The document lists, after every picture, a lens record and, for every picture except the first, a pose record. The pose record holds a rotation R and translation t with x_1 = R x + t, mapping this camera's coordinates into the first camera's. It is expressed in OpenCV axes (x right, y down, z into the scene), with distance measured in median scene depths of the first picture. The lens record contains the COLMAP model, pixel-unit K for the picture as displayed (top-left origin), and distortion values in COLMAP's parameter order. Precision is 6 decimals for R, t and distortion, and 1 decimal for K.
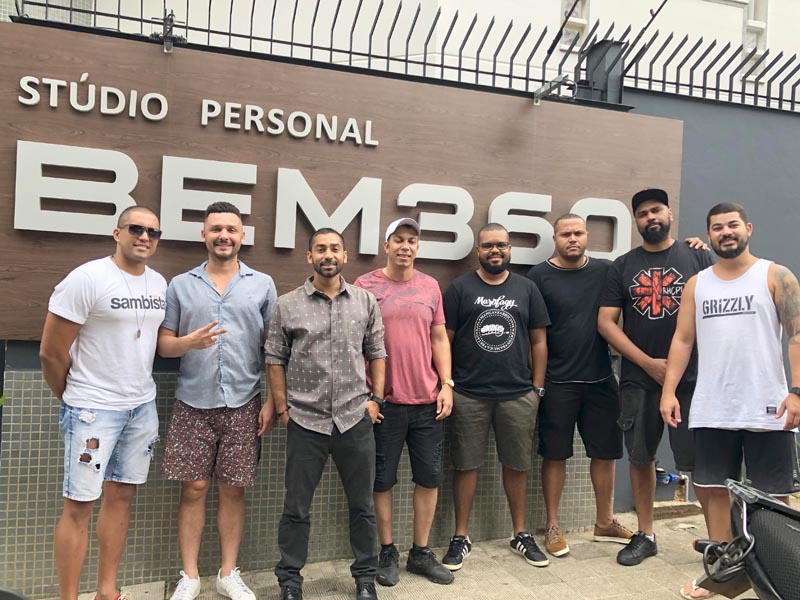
lens RADIAL K [[652.9, 0, 400.0], [0, 652.9, 300.0], [0, 0, 1]] dist [-0.001257, -0.000505]
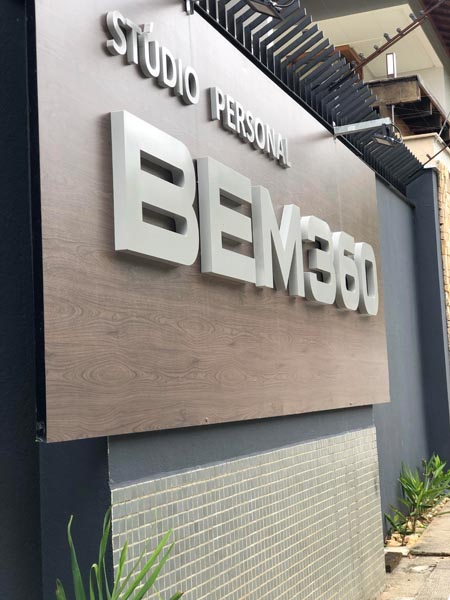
lens RADIAL K [[978.1, 0, 225.0], [0, 978.1, 300.0], [0, 0, 1]] dist [0.008765, 0.023294]
pose [[0.584734, 0.000264, 0.811225, -1.189704], [0.064776, 0.996792, -0.047016, -0.012898], [-0.808635, 0.080040, 0.582841, 0.364953]]
